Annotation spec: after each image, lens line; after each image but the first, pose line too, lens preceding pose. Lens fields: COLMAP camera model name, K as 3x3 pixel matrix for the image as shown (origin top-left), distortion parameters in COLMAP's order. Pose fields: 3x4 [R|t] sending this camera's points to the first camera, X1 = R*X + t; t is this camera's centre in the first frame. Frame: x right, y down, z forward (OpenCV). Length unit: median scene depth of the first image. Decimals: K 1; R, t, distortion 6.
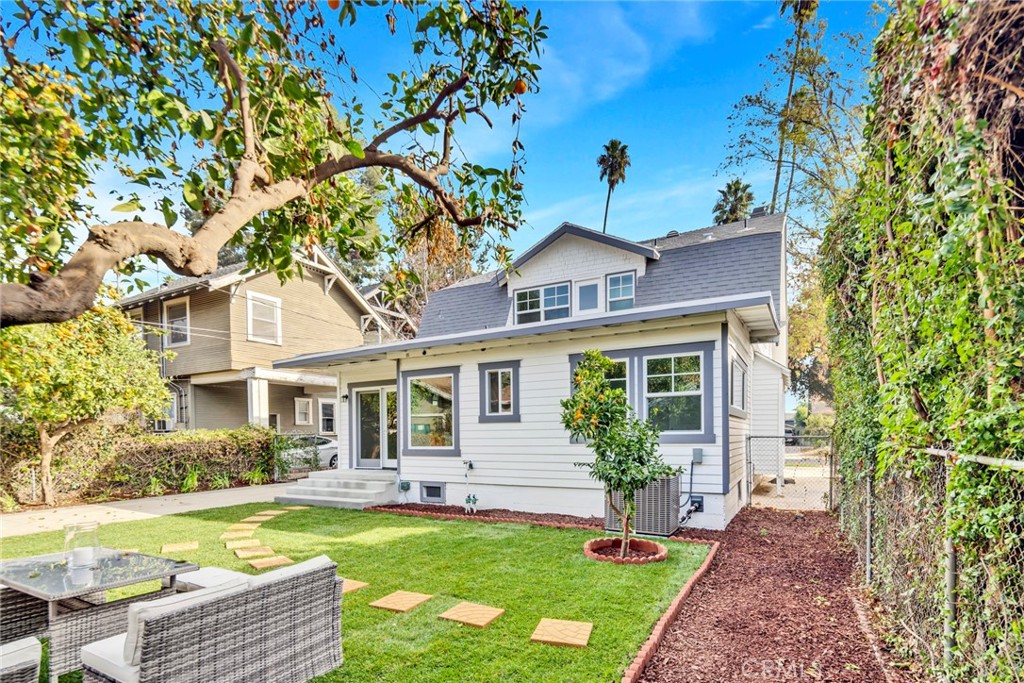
lens RADIAL K [[510.0, 0, 498.3], [0, 510.0, 439.5], [0, 0, 1]] dist [0.001604, -0.000204]
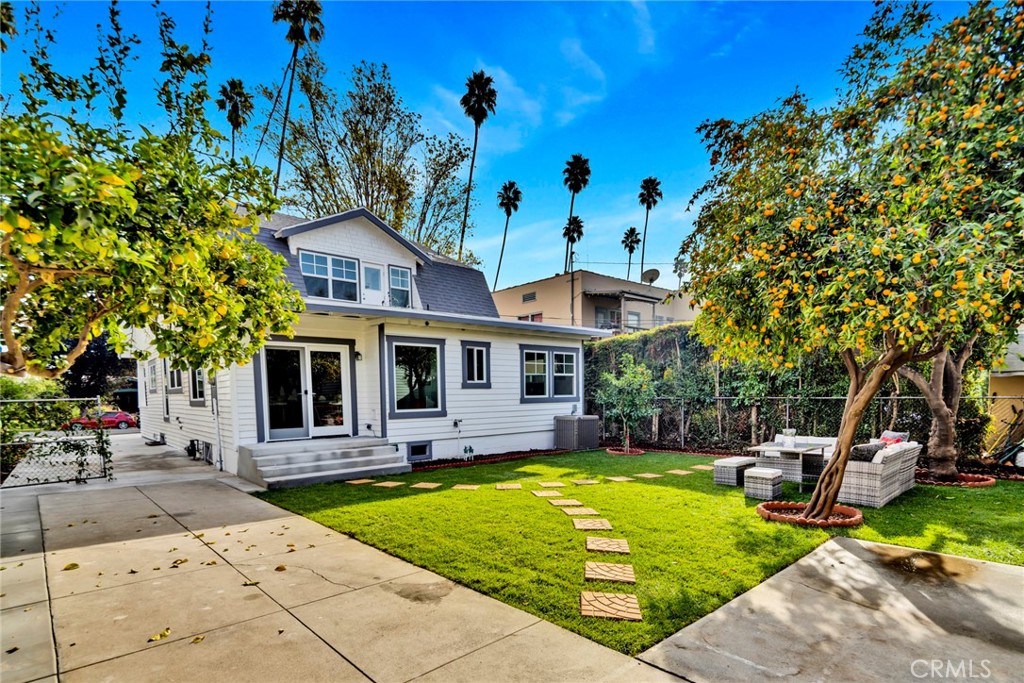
lens RADIAL K [[510.0, 0, 498.3], [0, 510.0, 439.5], [0, 0, 1]] dist [0.001604, -0.000204]
pose [[0.332060, -0.075638, 0.940221, -1.074192], [0.020967, 0.997125, 0.072811, 0.002497], [-0.943025, -0.004464, 0.332691, 0.457180]]
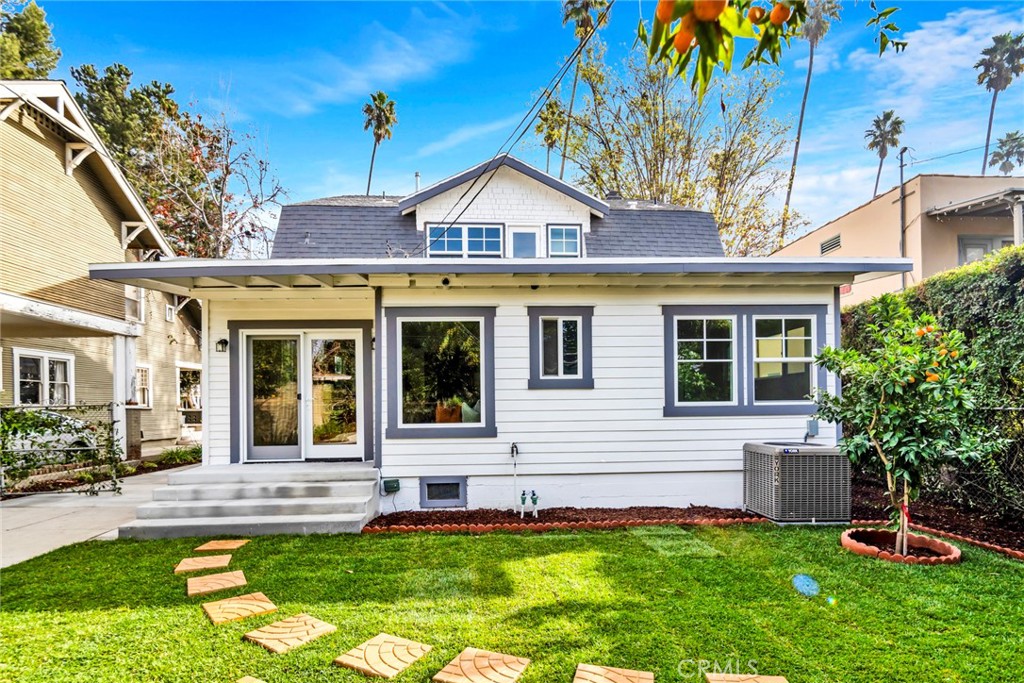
lens RADIAL K [[526.7, 0, 510.1], [0, 526.7, 403.0], [0, 0, 1]] dist [0.002589, -0.001245]
pose [[0.838120, 0.005145, 0.545462, -0.418788], [0.007504, 0.999752, -0.020961, 0.001981], [-0.545435, 0.021661, 0.837873, 0.360545]]
